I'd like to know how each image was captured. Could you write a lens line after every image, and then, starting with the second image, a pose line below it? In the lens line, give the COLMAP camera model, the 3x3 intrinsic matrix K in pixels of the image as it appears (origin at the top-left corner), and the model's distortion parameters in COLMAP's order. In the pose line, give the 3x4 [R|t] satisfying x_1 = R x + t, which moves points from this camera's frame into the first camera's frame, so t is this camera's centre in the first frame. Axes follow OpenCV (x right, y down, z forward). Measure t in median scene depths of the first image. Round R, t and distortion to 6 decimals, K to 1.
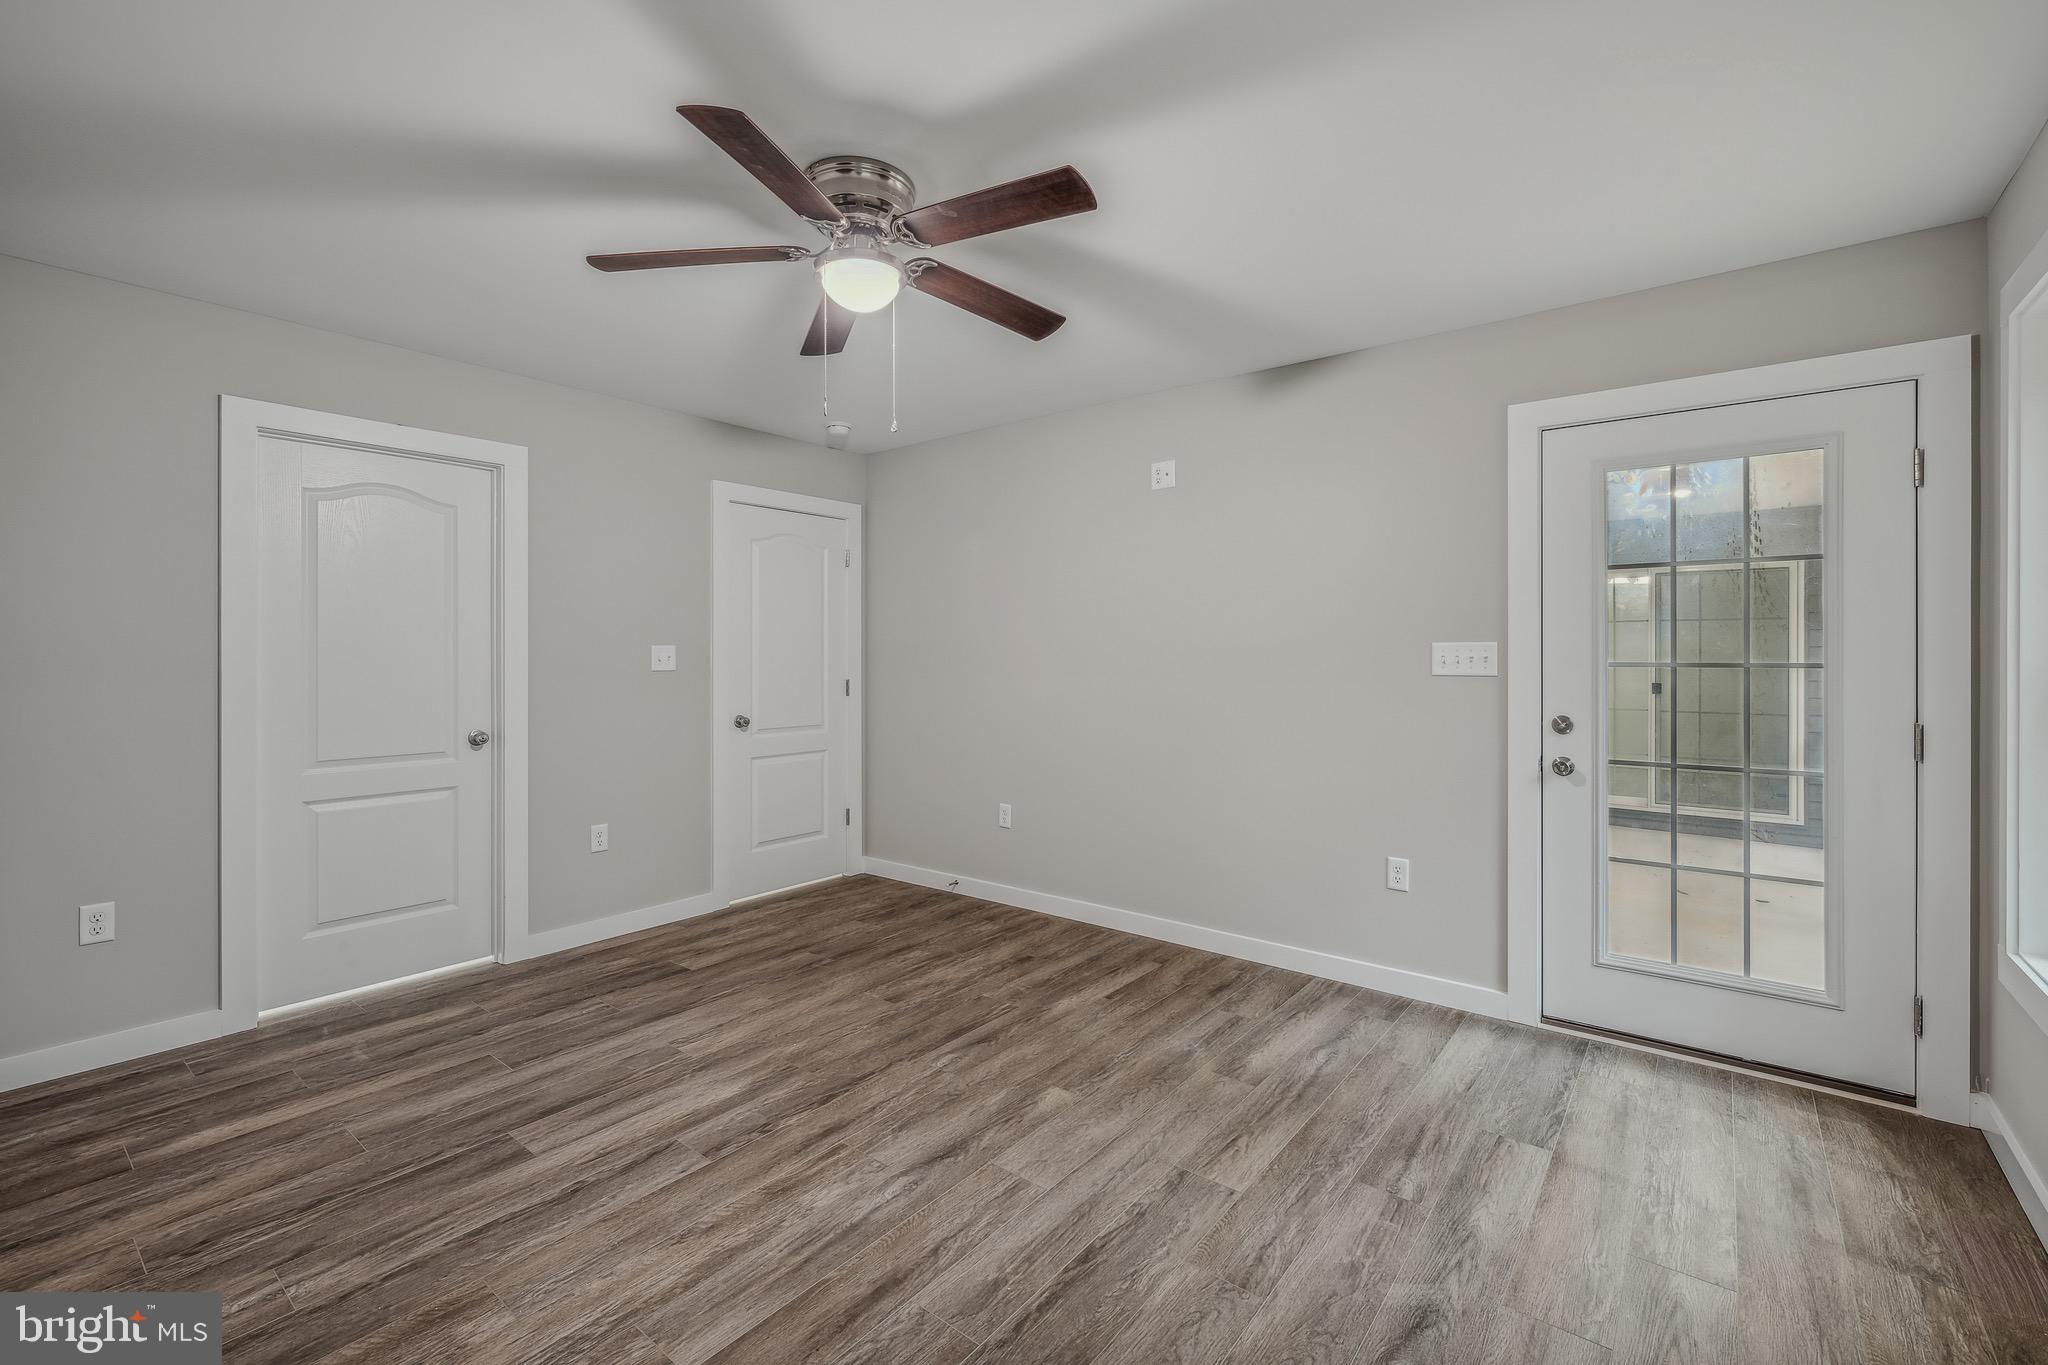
lens RADIAL K [[869.7, 0, 1024.0], [0, 869.7, 682.5], [0, 0, 1]] dist [0.003847, -0.004218]
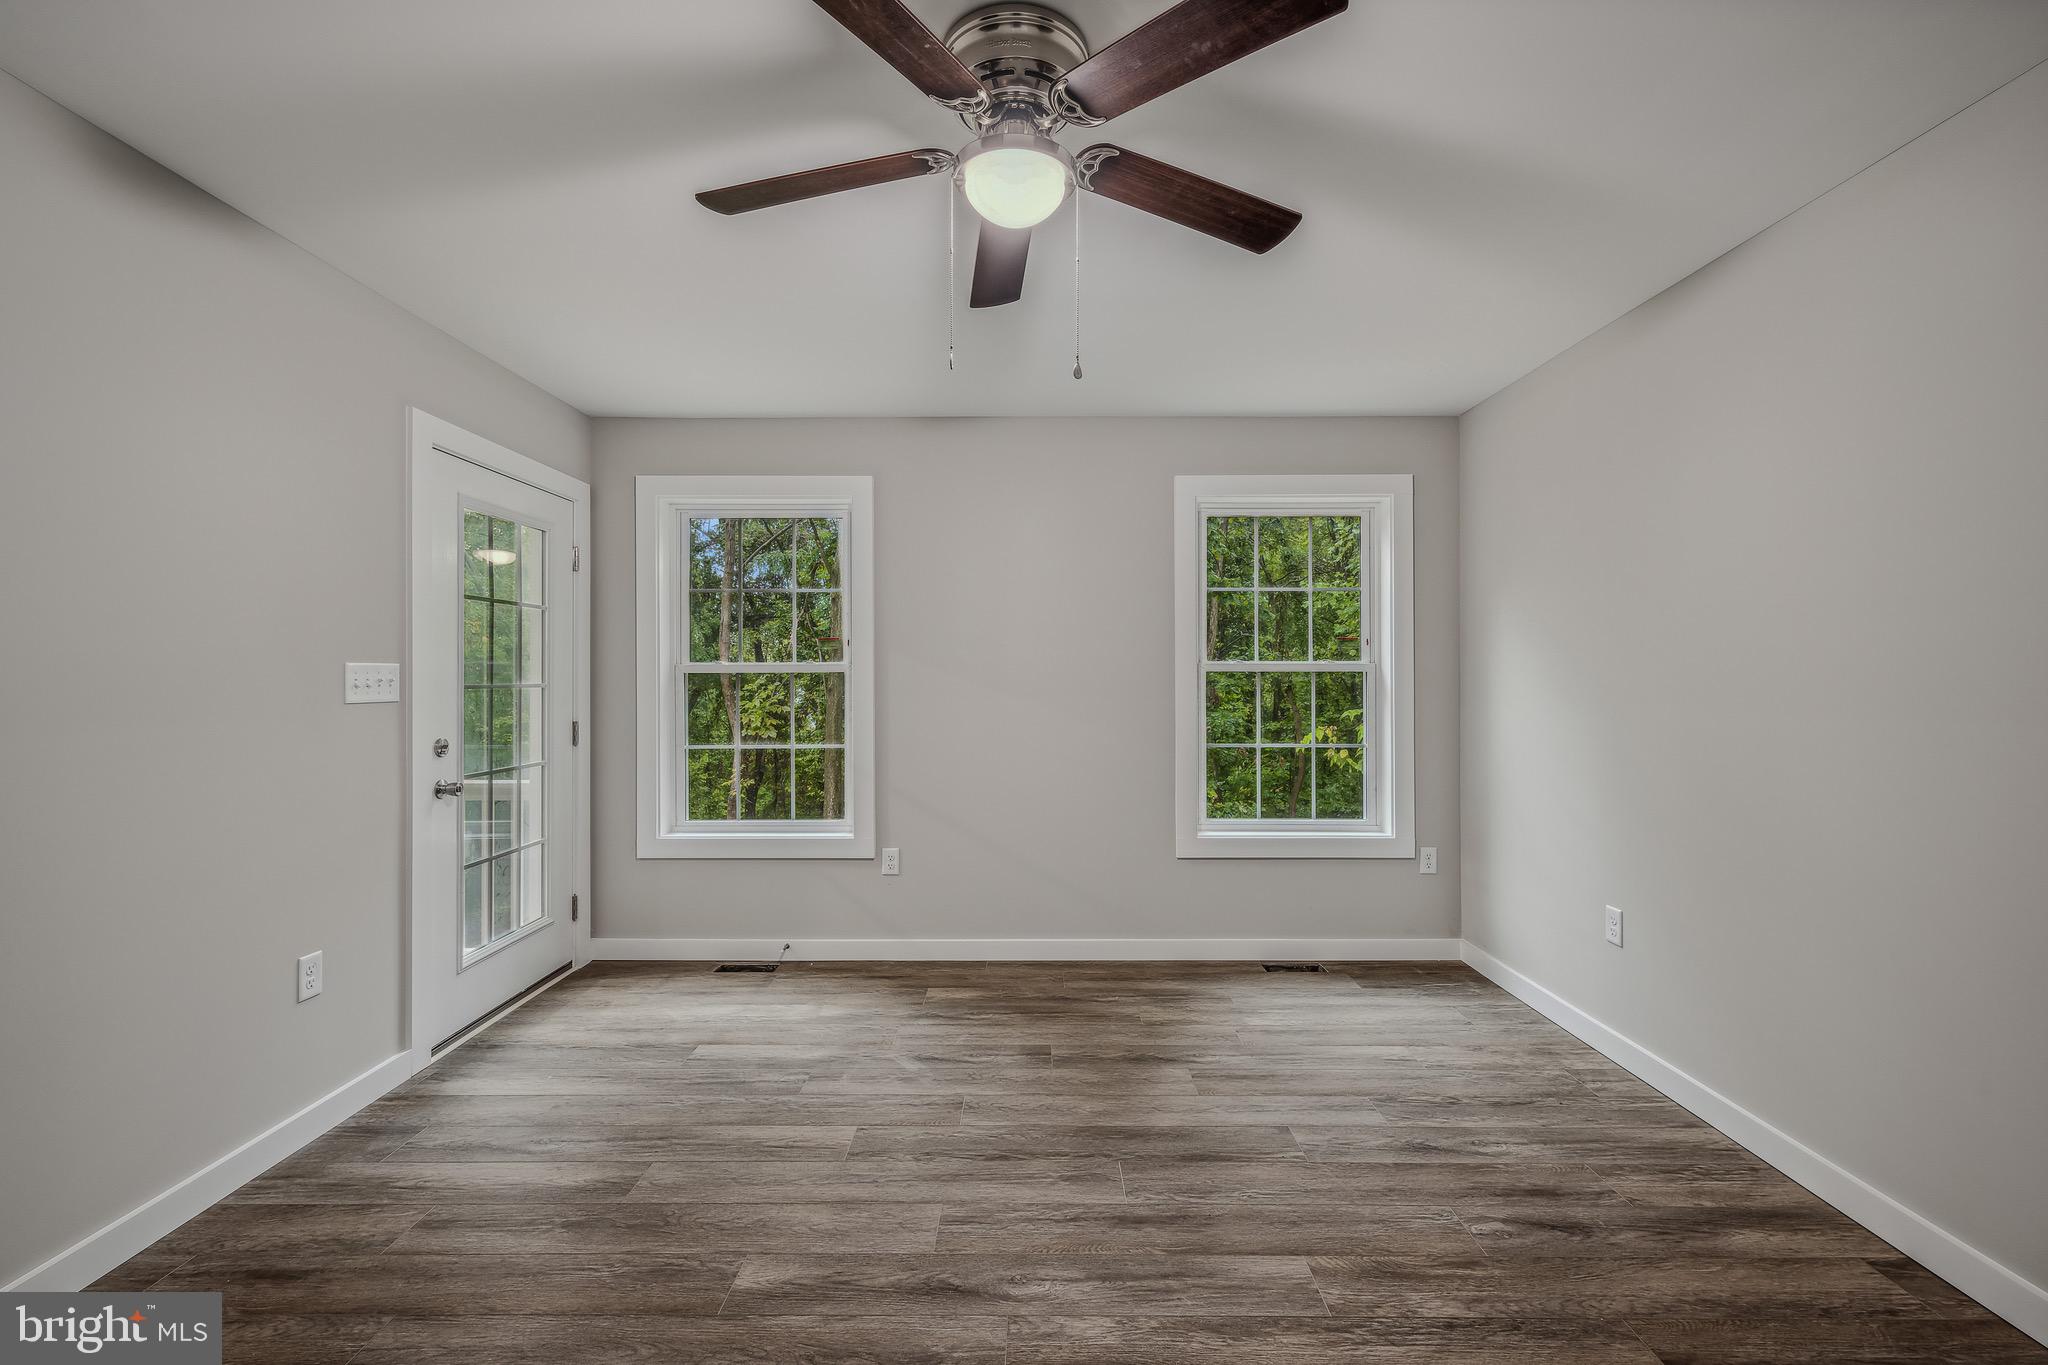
lens RADIAL K [[862.3, 0, 1036.3], [0, 862.3, 681.0], [0, 0, 1]] dist [0.015364, -0.005573]
pose [[-0.625275, -0.005277, 0.780387, -0.768687], [0.022897, 0.999423, 0.025104, -0.049247], [-0.780069, 0.033565, -0.624793, 1.410194]]
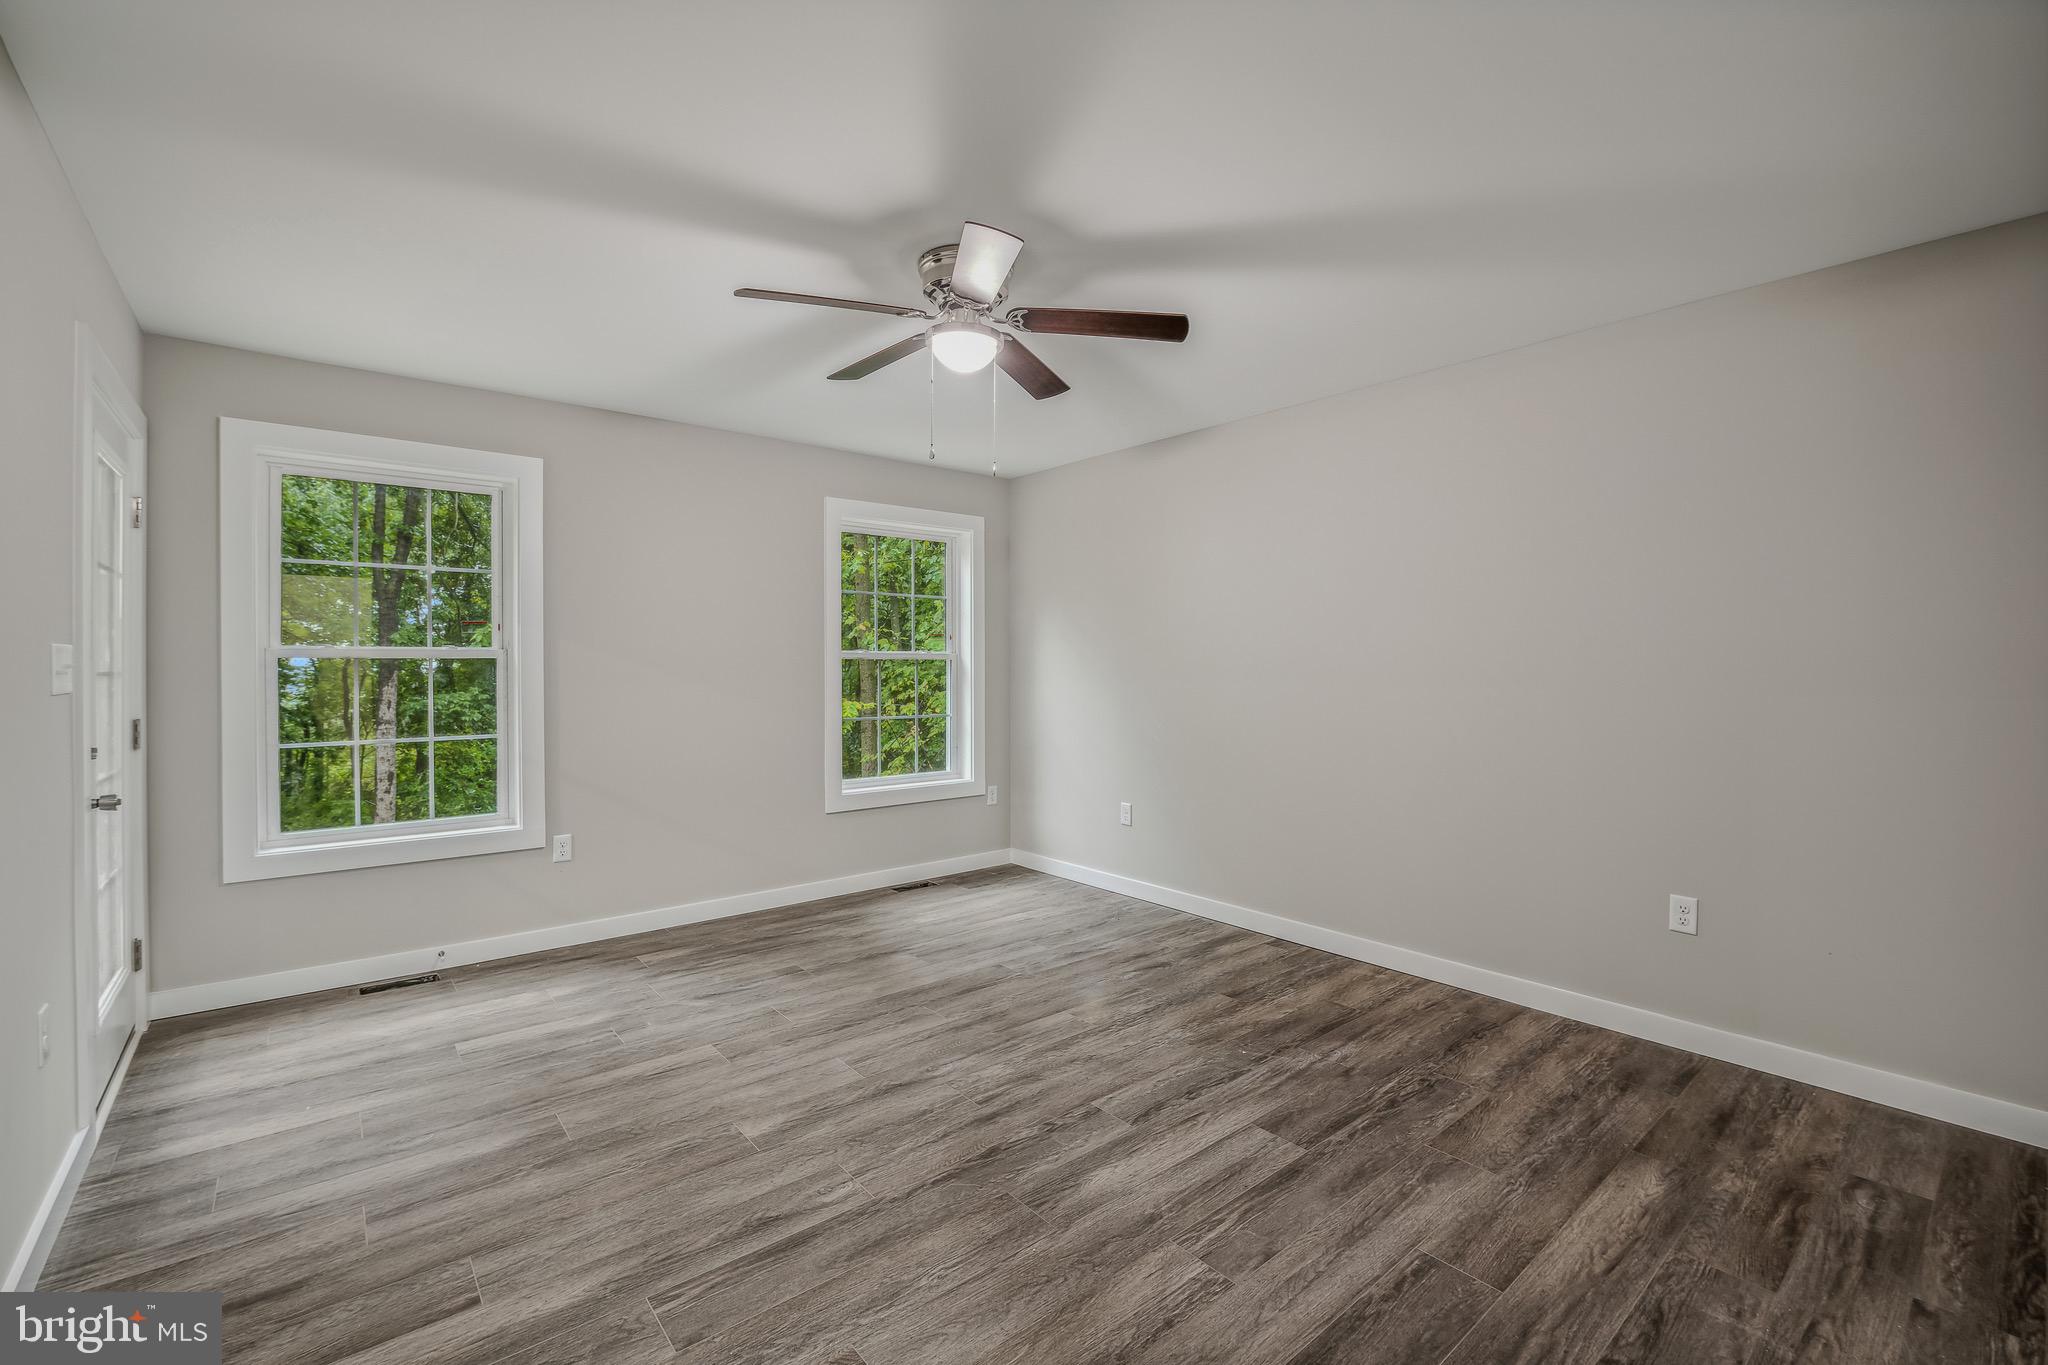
lens RADIAL K [[869.7, 0, 1024.0], [0, 869.7, 682.5], [0, 0, 1]] dist [0.003847, -0.004218]
pose [[-0.978472, -0.005545, 0.206307, -0.495887], [0.004840, 0.998747, 0.049801, -0.064251], [-0.206325, 0.049727, -0.977219, 2.068893]]
